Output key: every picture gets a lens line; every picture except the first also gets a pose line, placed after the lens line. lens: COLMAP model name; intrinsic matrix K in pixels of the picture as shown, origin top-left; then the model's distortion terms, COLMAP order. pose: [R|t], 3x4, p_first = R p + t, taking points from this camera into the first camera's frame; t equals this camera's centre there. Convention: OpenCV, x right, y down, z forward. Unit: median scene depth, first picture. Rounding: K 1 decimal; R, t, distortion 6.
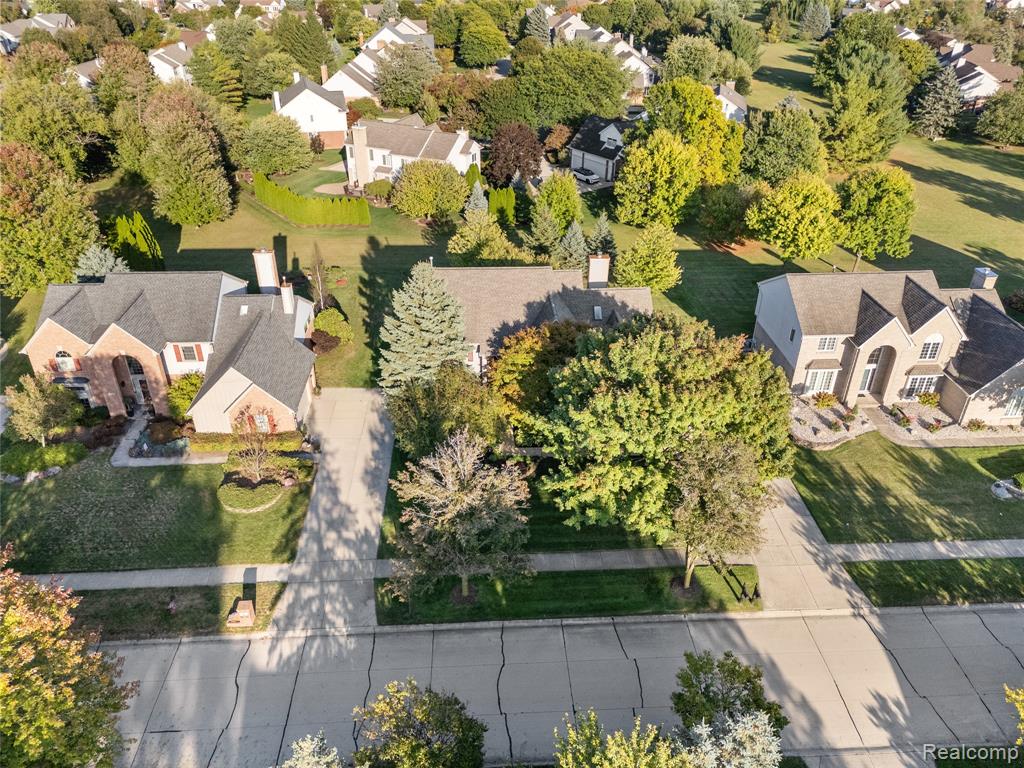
lens RADIAL K [[767.9, 0, 512.0], [0, 767.9, 384.0], [0, 0, 1]] dist [0.032898, -0.009296]
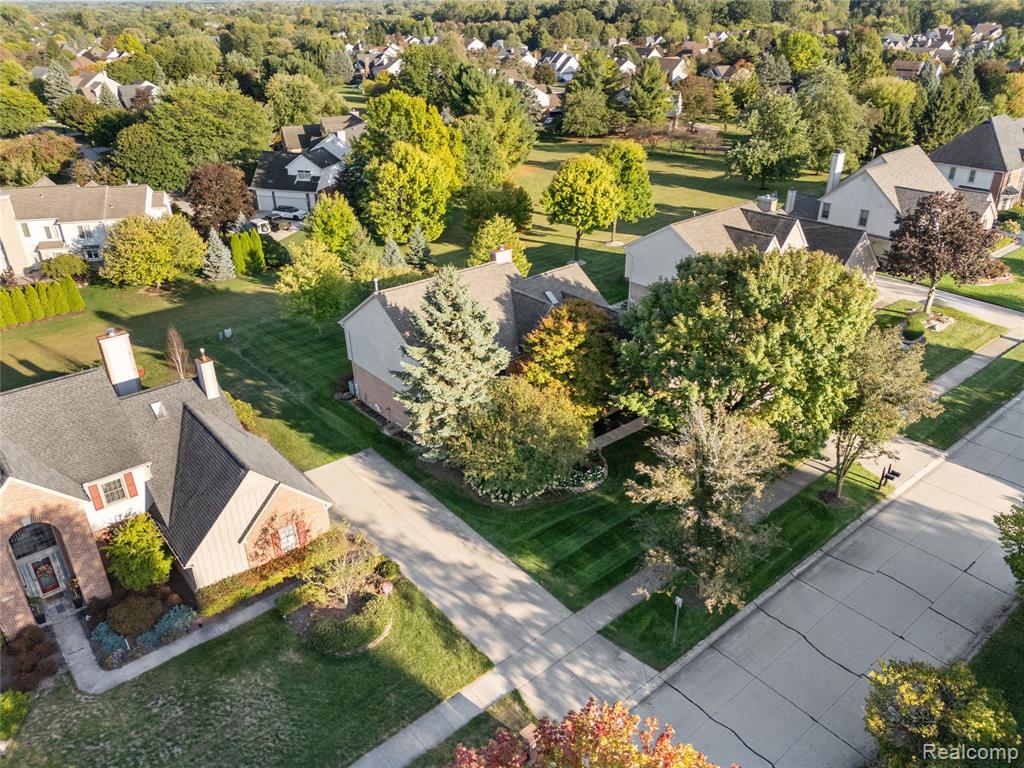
lens RADIAL K [[751.0, 0, 512.0], [0, 751.0, 384.0], [0, 0, 1]] dist [0.088304, -0.089167]
pose [[0.800710, -0.289085, 0.524684, -0.341050], [0.323382, 0.945865, 0.027636, -0.025492], [-0.504269, 0.147545, 0.850848, 0.189275]]
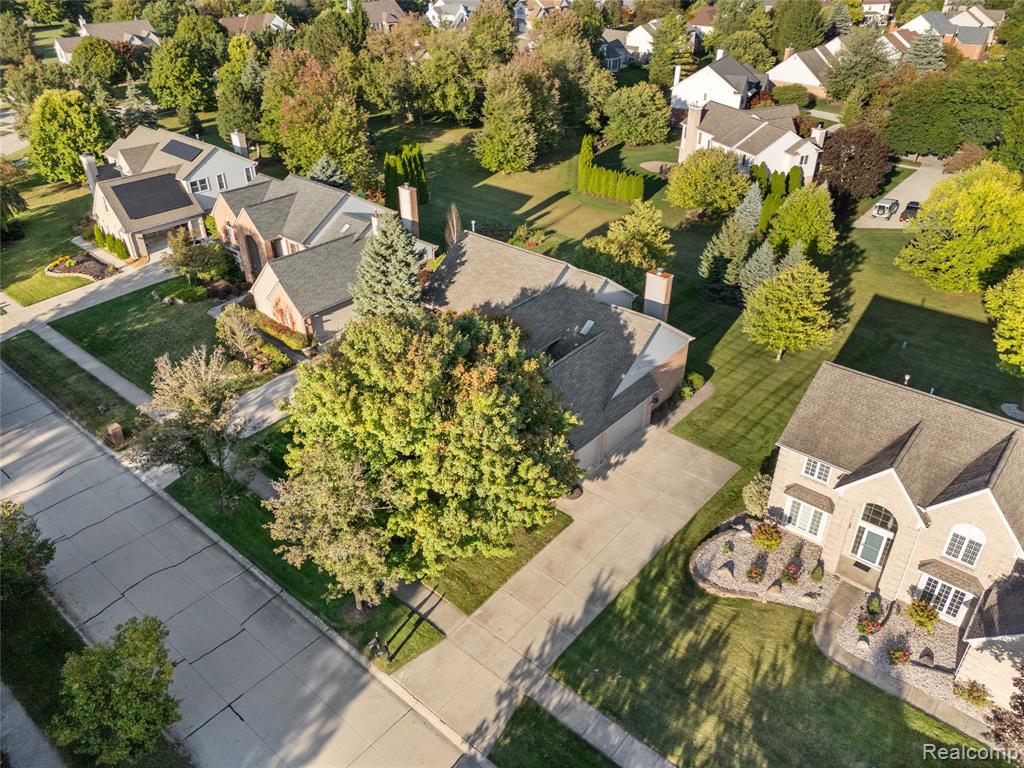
lens RADIAL K [[751.0, 0, 512.0], [0, 751.0, 384.0], [0, 0, 1]] dist [0.088304, -0.089167]
pose [[0.722514, 0.359357, -0.590623, 0.444871], [-0.346549, 0.927470, 0.140372, -0.095133], [0.598229, 0.103259, 0.794645, 0.208464]]
